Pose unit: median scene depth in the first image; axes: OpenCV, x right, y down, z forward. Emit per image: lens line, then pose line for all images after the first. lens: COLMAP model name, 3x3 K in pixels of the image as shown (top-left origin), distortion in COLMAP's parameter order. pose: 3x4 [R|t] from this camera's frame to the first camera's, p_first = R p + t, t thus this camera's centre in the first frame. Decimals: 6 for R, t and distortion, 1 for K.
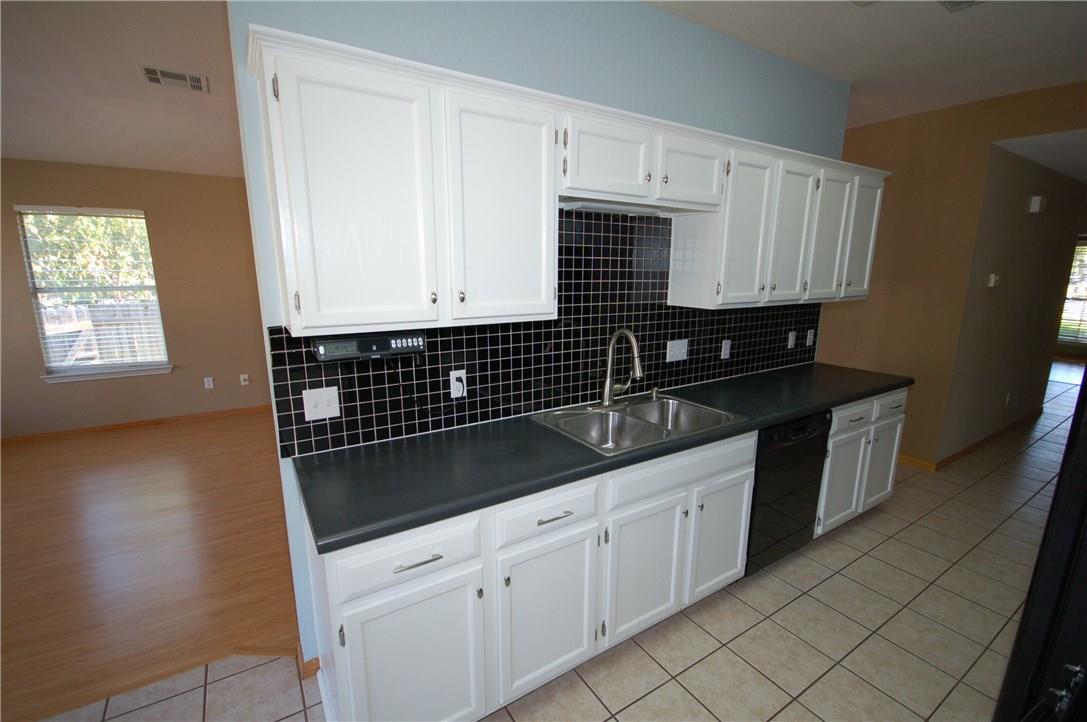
lens RADIAL K [[479.8, 0, 546.7], [0, 479.8, 363.4], [0, 0, 1]] dist [0.000833, -0.000814]
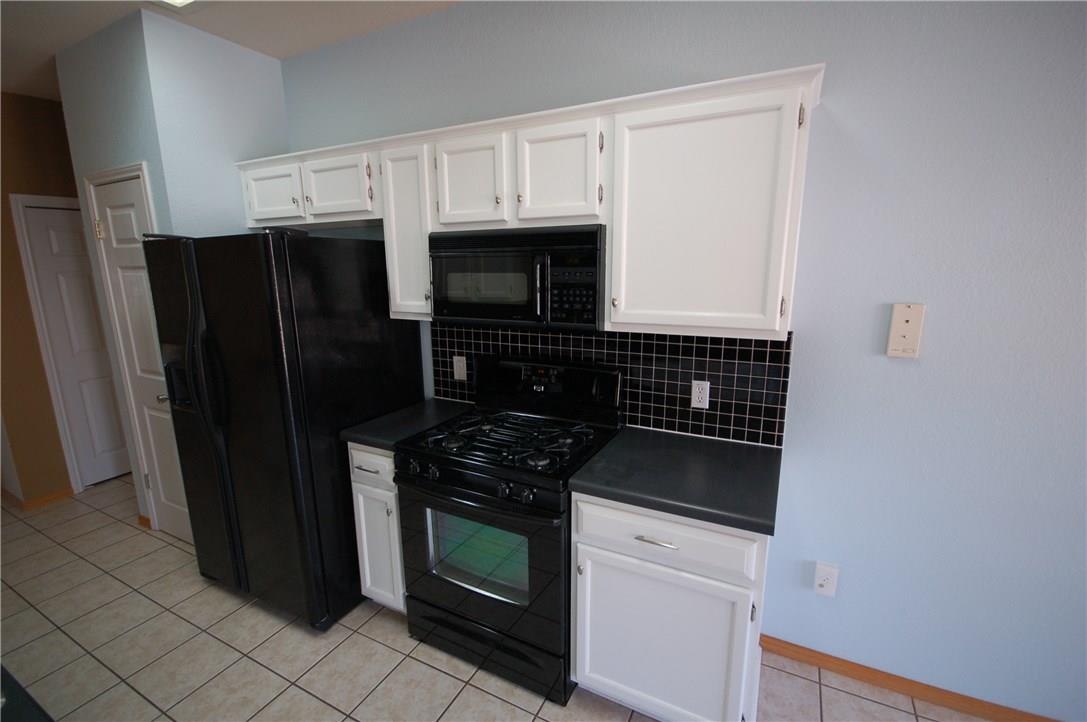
lens RADIAL K [[479.8, 0, 547.1], [0, 479.8, 366.4], [0, 0, 1]] dist [0.000833, -0.000814]
pose [[0.498499, 0.167119, -0.850629, 0.664080], [-0.155471, 0.982568, 0.101929, -0.080750], [0.852835, 0.081437, 0.515791, 0.353464]]
